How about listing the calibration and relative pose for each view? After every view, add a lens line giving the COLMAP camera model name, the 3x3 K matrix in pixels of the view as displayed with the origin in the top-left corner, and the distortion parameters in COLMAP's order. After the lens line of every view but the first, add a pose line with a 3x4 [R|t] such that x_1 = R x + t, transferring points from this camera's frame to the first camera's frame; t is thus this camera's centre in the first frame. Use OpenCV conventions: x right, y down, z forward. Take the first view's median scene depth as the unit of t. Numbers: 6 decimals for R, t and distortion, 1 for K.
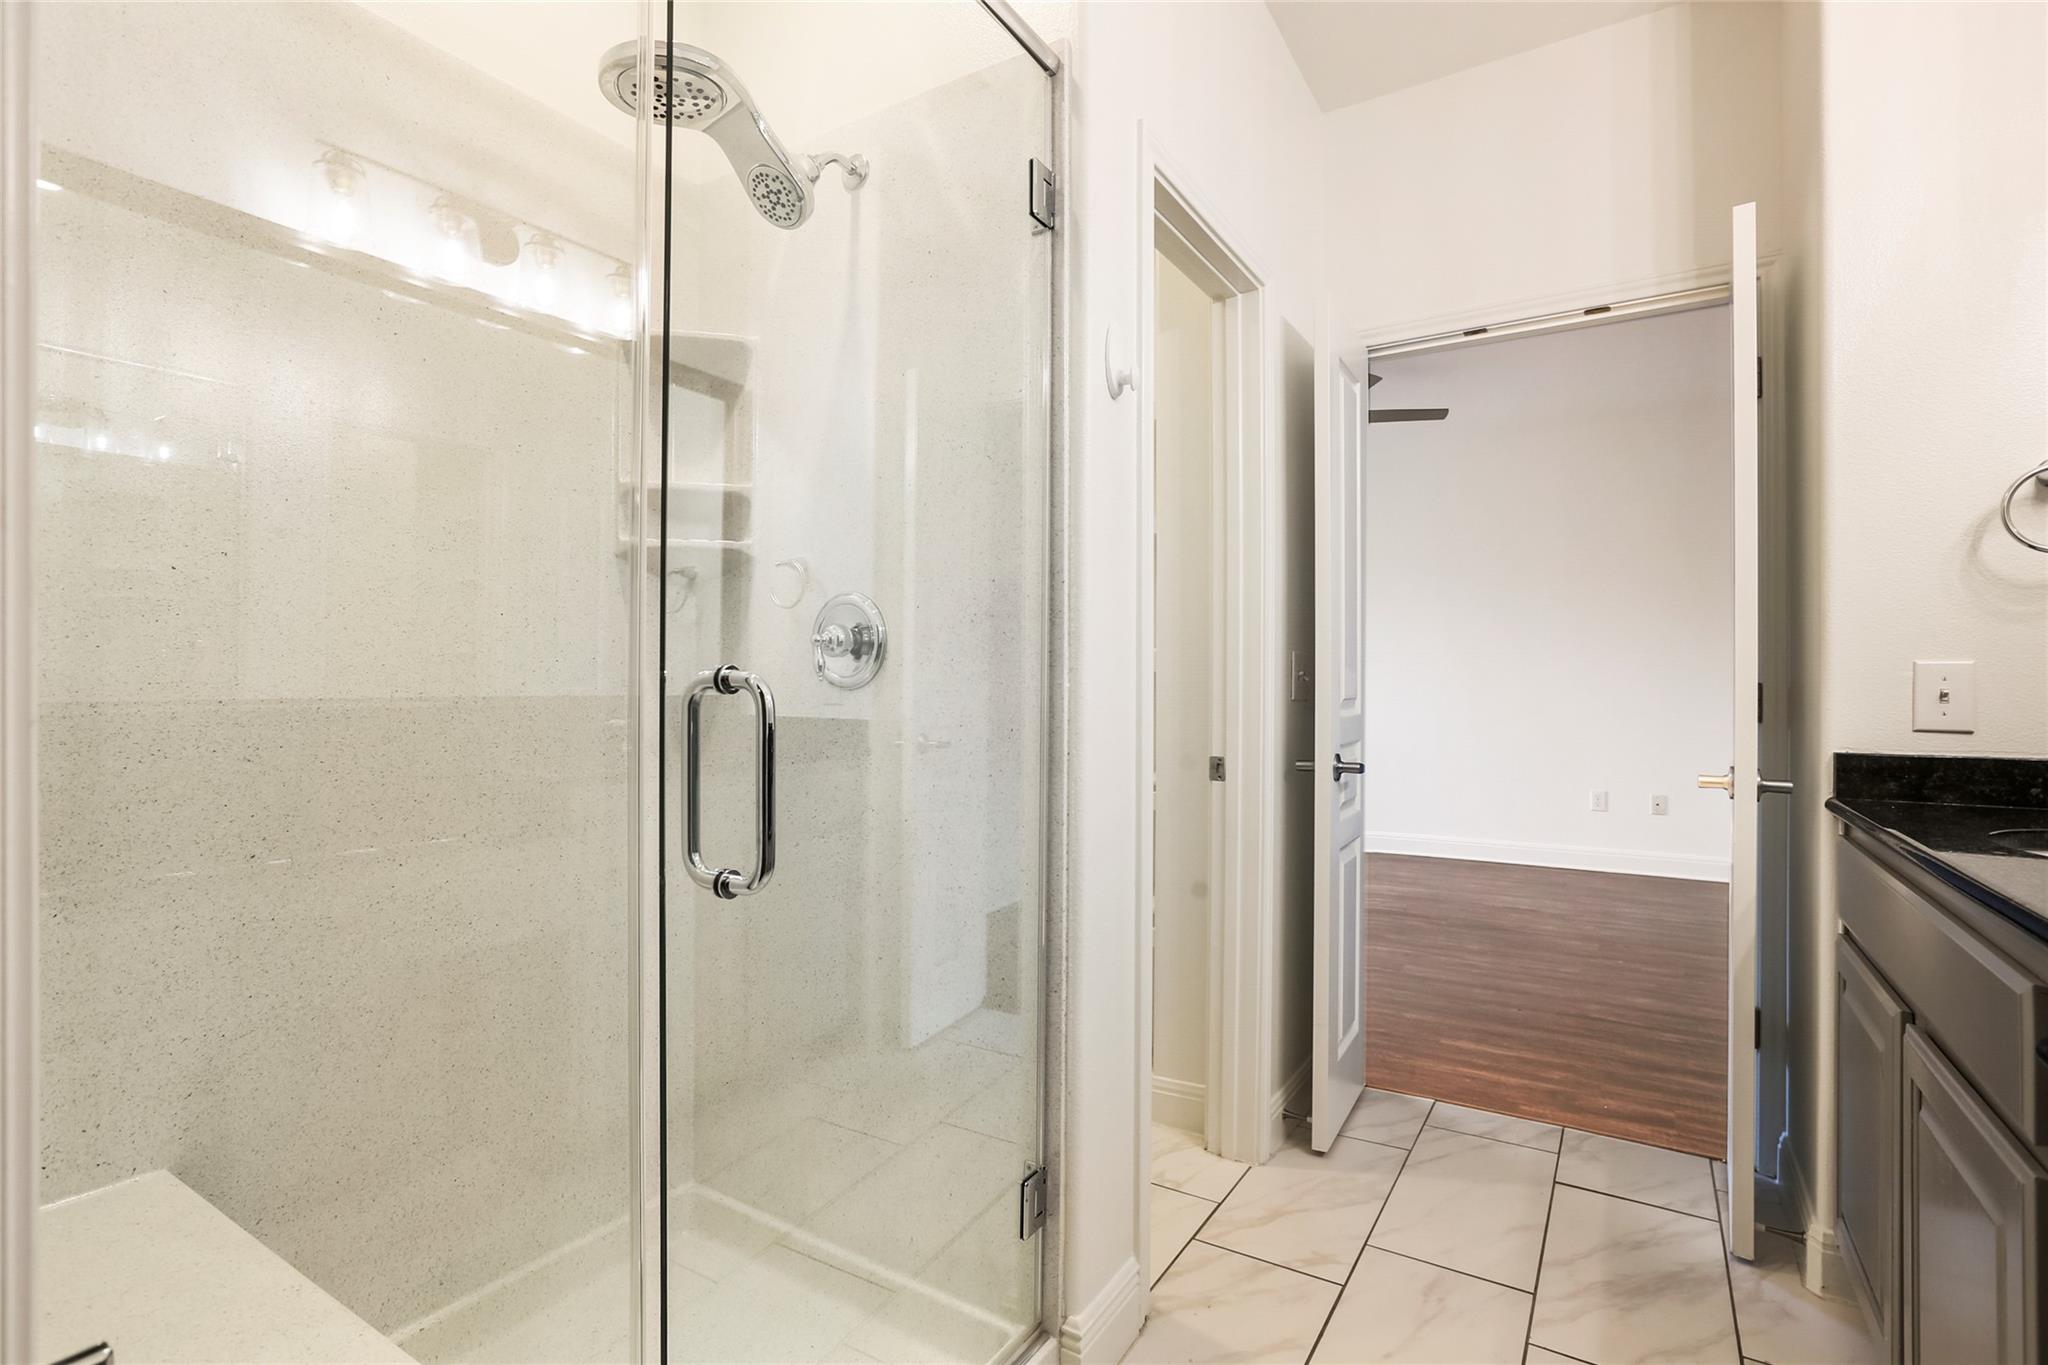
lens RADIAL K [[949.4, 0, 1024.0], [0, 949.4, 682.5], [0, 0, 1]] dist [-0.054206, 0.019547]
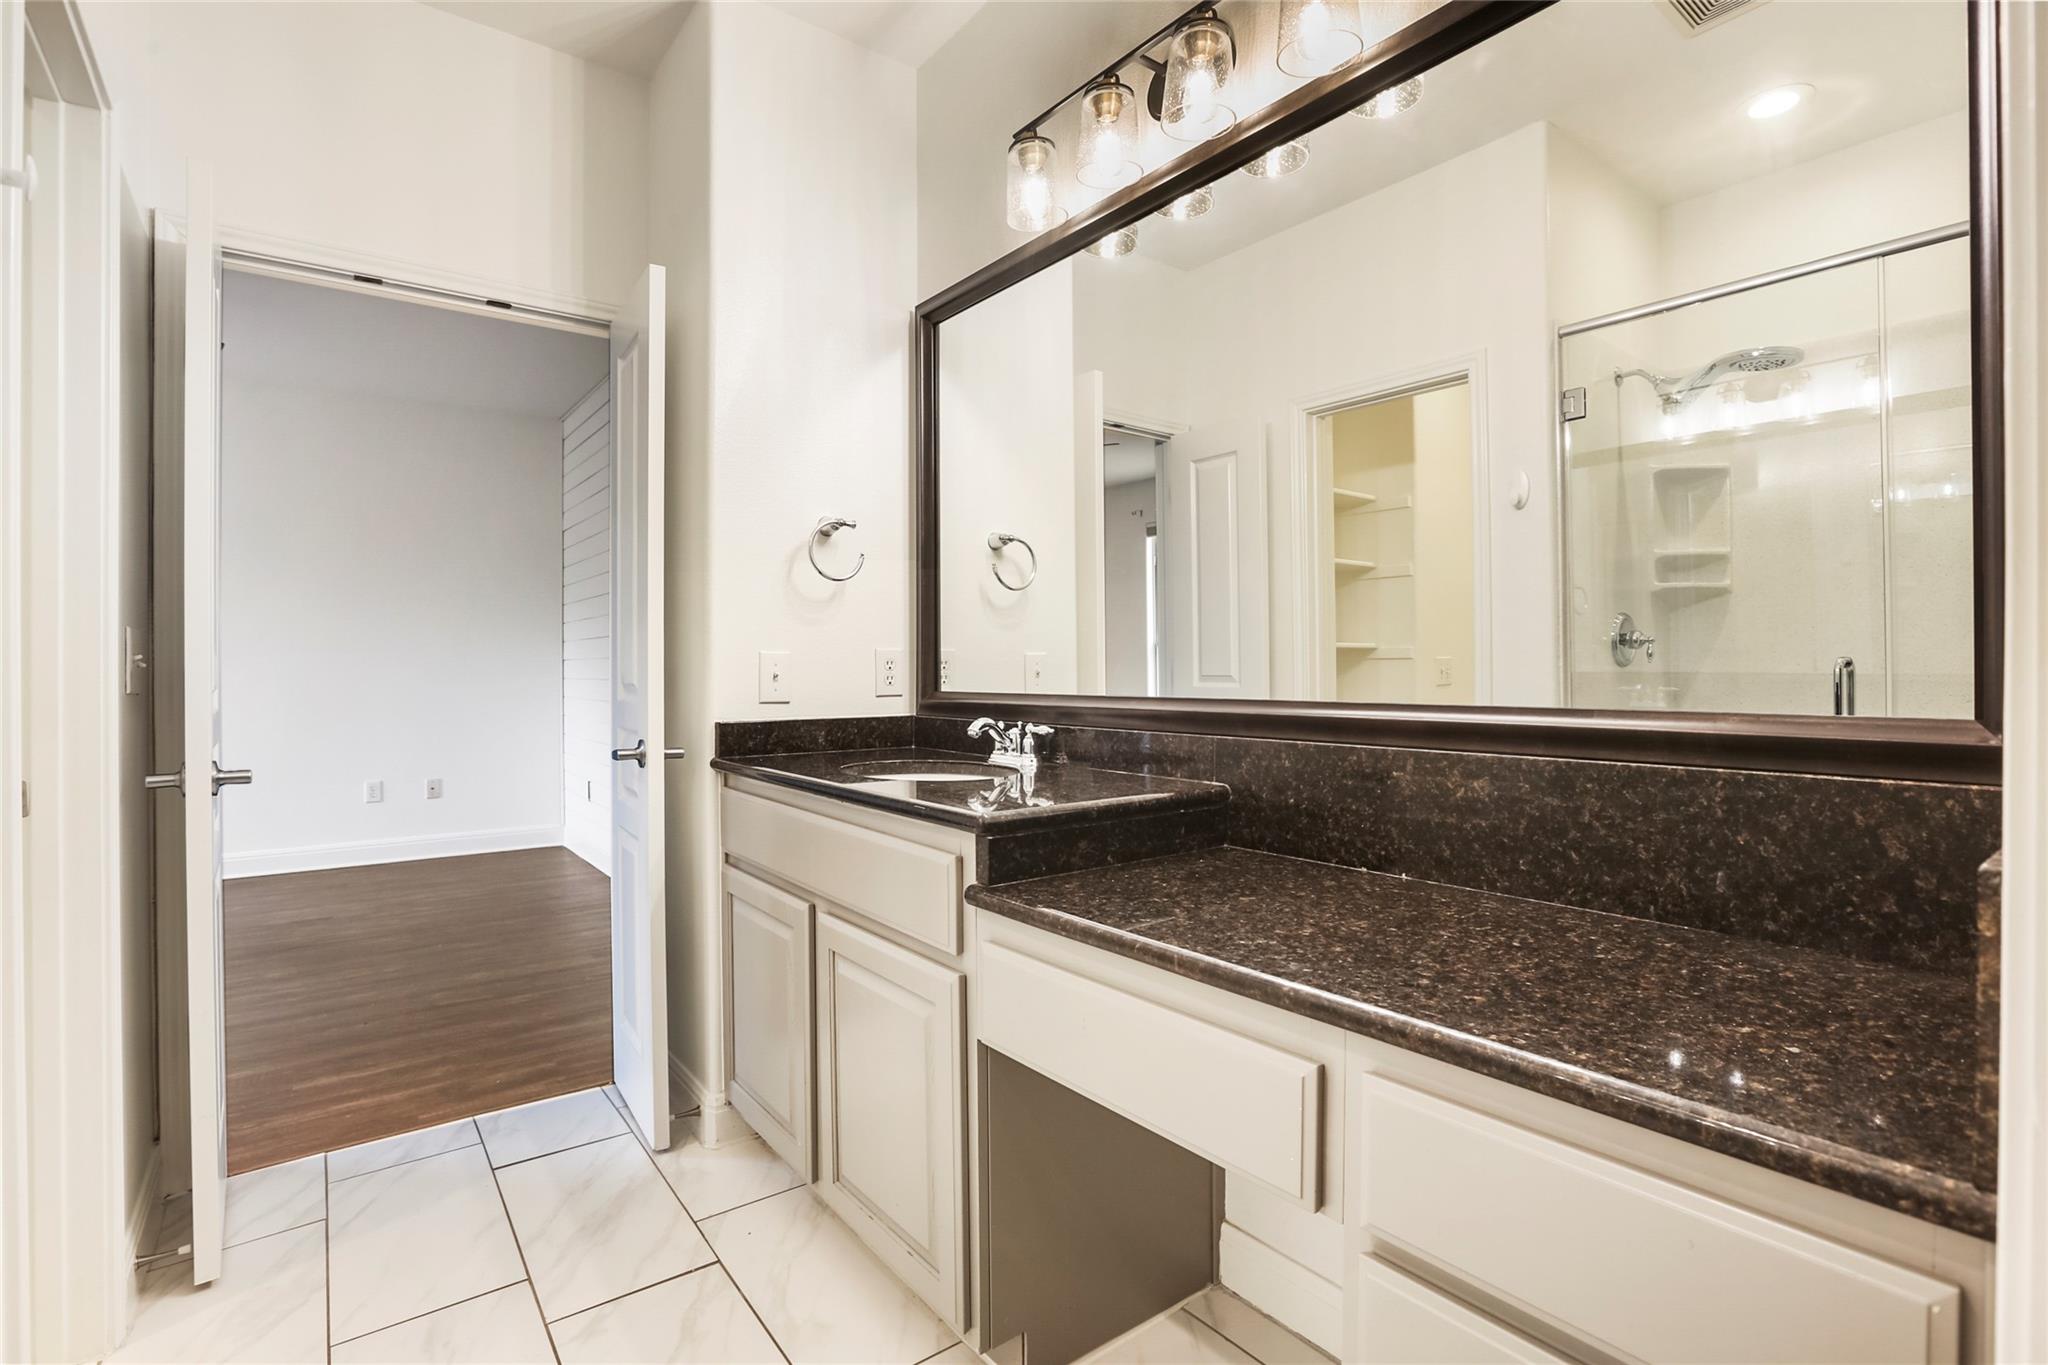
lens RADIAL K [[935.2, 0, 1022.6], [0, 935.2, 670.9], [0, 0, 1]] dist [-0.049009, 0.012799]
pose [[0.340400, -0.005039, 0.940267, -0.127828], [0.004397, 0.999983, 0.003767, 0.001433], [-0.940270, 0.002852, 0.340416, 0.107621]]
